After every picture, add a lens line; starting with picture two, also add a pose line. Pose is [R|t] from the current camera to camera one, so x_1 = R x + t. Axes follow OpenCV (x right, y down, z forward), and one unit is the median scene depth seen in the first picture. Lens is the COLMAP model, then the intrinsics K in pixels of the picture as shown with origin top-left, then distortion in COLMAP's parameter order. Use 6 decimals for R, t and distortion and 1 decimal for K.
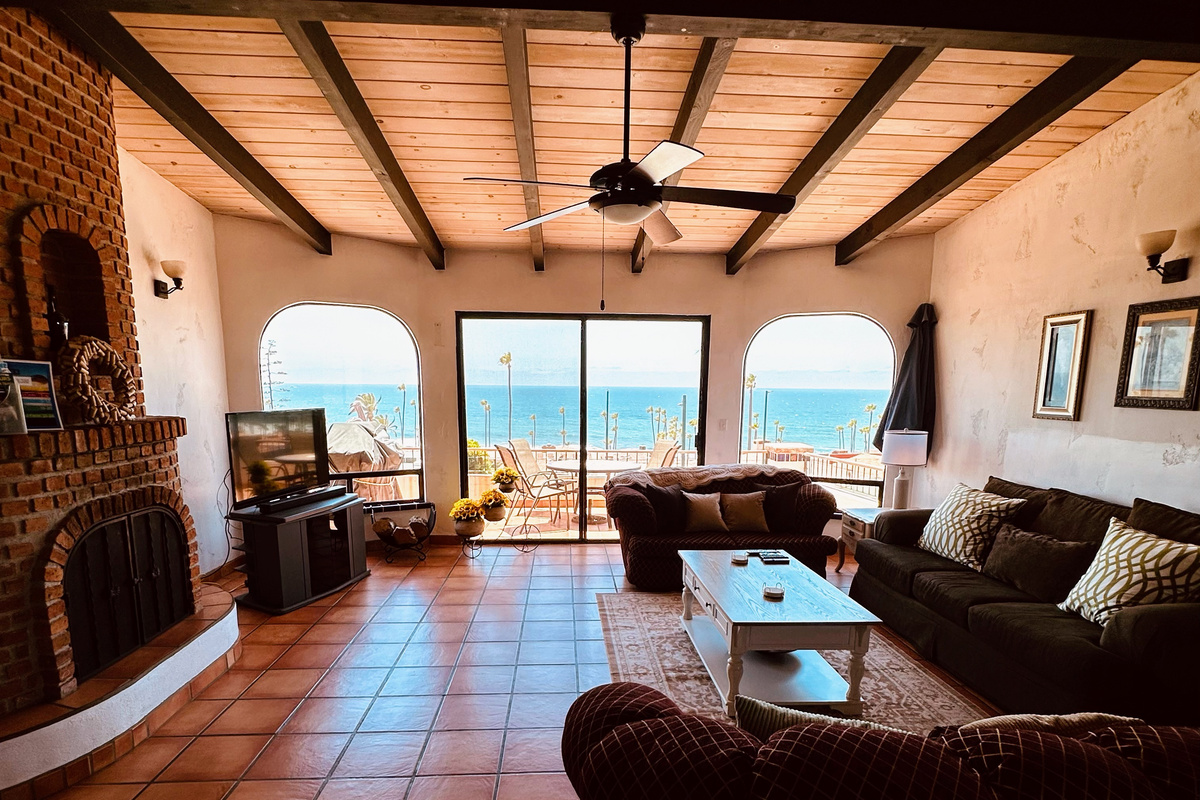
lens RADIAL K [[639.5, 0, 598.2], [0, 639.5, 496.6], [0, 0, 1]] dist [-0.003784, 0.001488]
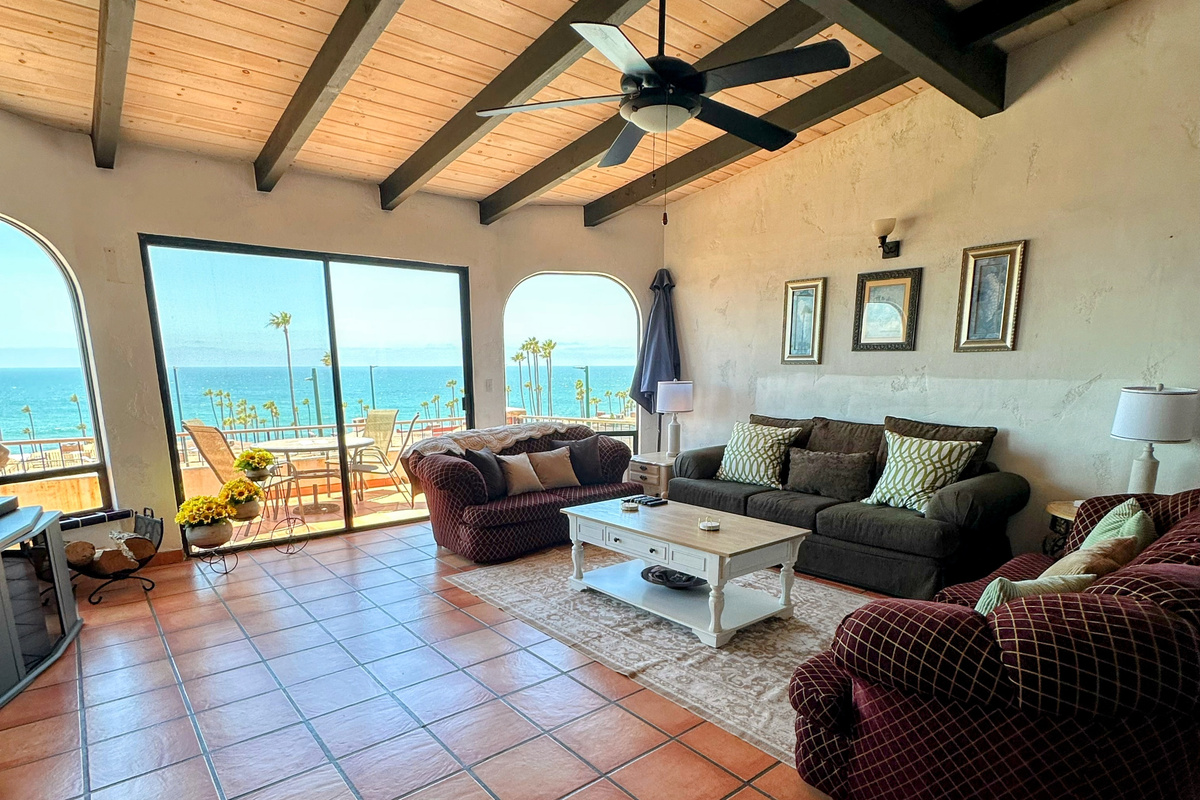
lens RADIAL K [[639.5, 0, 599.5], [0, 639.5, 497.2], [0, 0, 1]] dist [-0.003784, 0.001488]
pose [[0.803912, -0.132337, 0.579839, -0.364694], [0.112272, 0.991169, 0.070556, 0.006601], [-0.584056, 0.008379, 0.811670, 0.194013]]
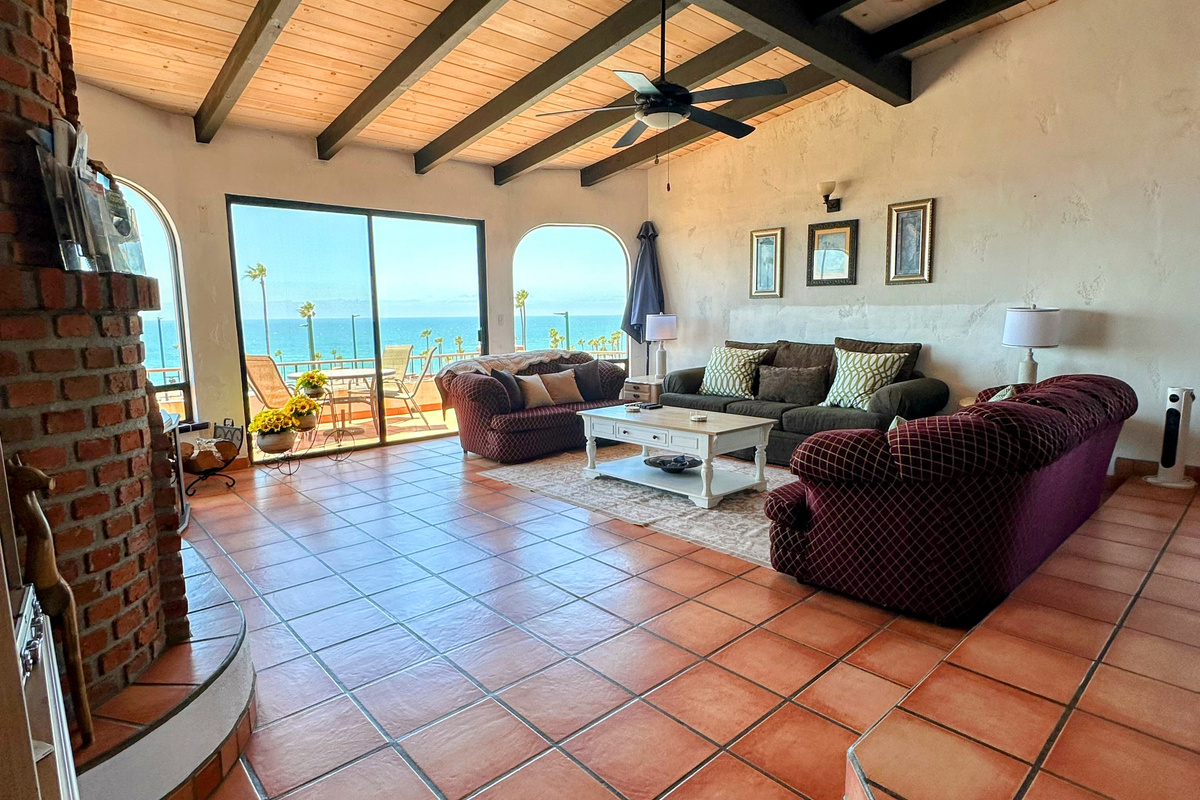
lens RADIAL K [[639.5, 0, 600.3], [0, 639.5, 396.9], [0, 0, 1]] dist [-0.003784, 0.001488]
pose [[0.776368, -0.099588, 0.622363, -0.548531], [0.127388, 0.991853, -0.000199, 0.061389], [-0.617273, 0.079436, 0.782729, 0.059554]]
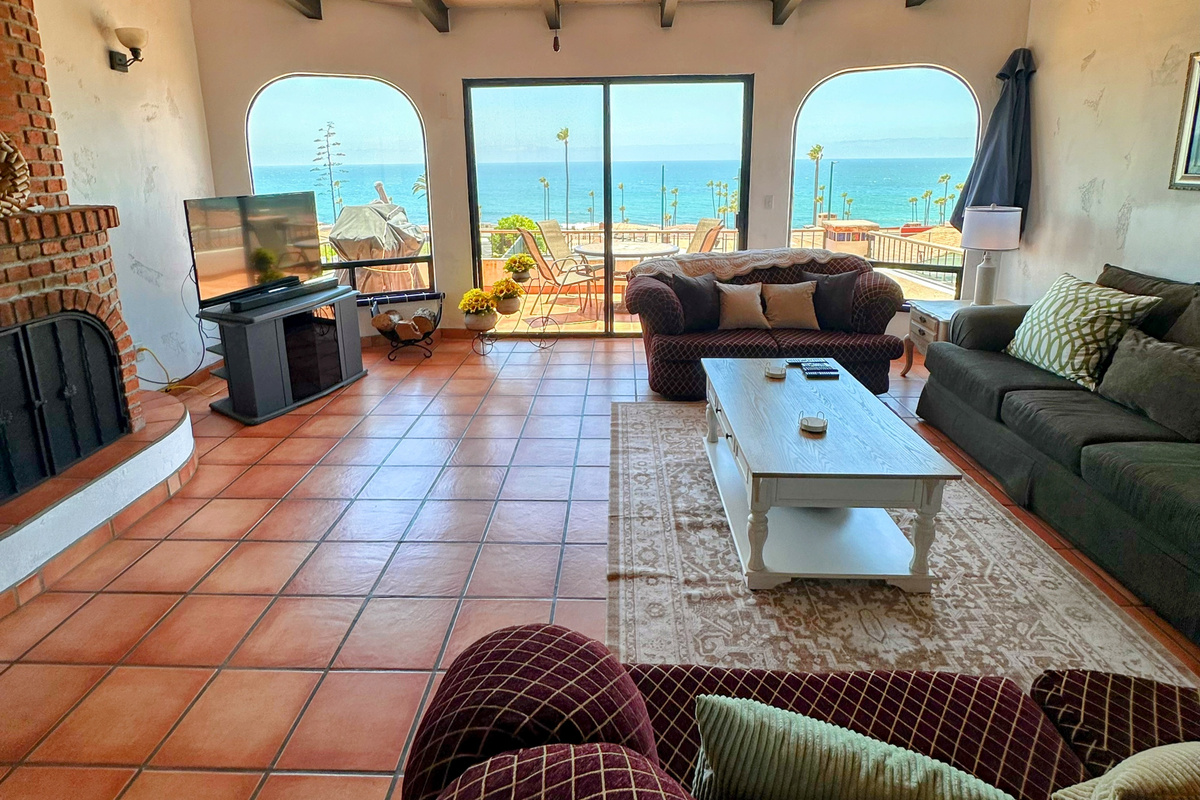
lens RADIAL K [[639.5, 0, 597.7], [0, 639.5, 297.3], [0, 0, 1]] dist [-0.003784, 0.001488]
pose [[0.995452, -0.001615, -0.095246, 0.068995], [0.005292, 0.999250, 0.038363, -0.026179], [0.095113, -0.038692, 0.994714, 0.165682]]
